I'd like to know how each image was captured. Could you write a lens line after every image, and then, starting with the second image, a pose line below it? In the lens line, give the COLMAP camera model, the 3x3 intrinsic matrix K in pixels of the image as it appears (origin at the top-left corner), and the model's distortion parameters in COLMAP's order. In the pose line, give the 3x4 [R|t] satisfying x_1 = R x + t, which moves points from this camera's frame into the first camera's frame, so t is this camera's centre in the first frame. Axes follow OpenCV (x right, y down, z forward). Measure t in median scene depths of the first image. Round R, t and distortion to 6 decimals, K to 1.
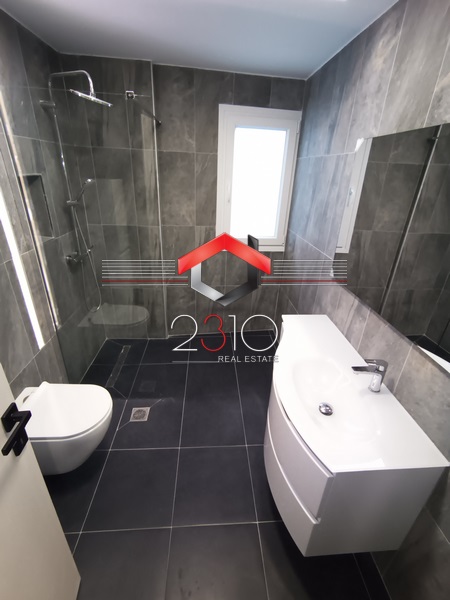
lens RADIAL K [[274.5, 0, 227.7], [0, 274.5, 298.2], [0, 0, 1]] dist [-0.000059, 0.000724]
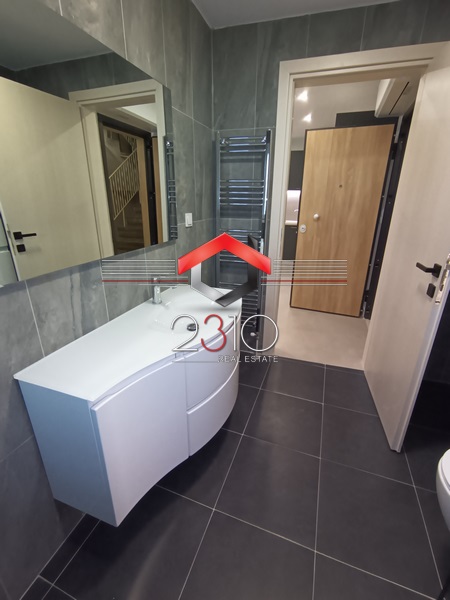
lens RADIAL K [[274.5, 0, 227.7], [0, 274.5, 298.2], [0, 0, 1]] dist [-0.000059, 0.000724]
pose [[-0.914118, -0.188502, 0.358964, -0.090584], [0.123658, 0.713550, 0.689606, -0.257594], [-0.386131, 0.674770, -0.628959, 0.913665]]
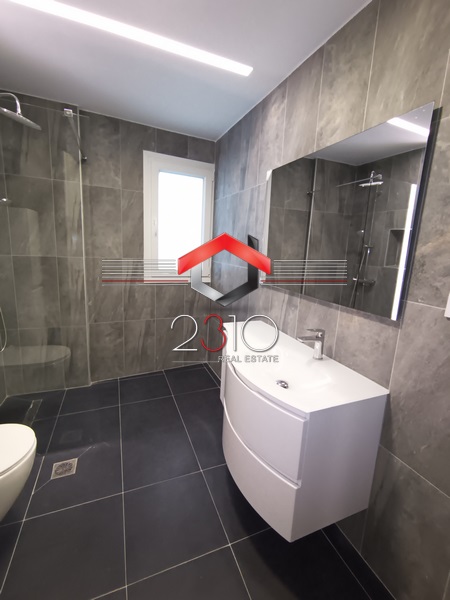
lens RADIAL K [[274.5, 0, 227.7], [0, 274.5, 298.2], [0, 0, 1]] dist [-0.000059, 0.000724]
pose [[0.949362, -0.052468, 0.309772, -0.085723], [0.122487, 0.969752, -0.211134, 0.161969], [-0.289325, 0.238386, 0.927072, 0.003701]]
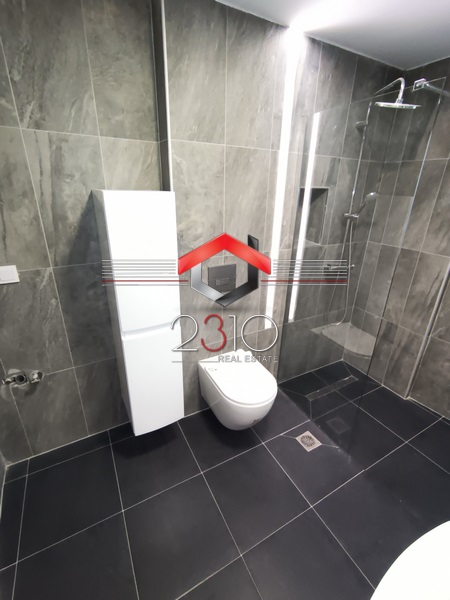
lens RADIAL K [[274.5, 0, 227.7], [0, 274.5, 298.2], [0, 0, 1]] dist [-0.000059, 0.000724]
pose [[0.425828, 0.307561, -0.850927, 0.188407], [-0.389543, 0.911151, 0.134390, -0.026973], [0.816656, 0.274245, 0.507801, 0.179876]]
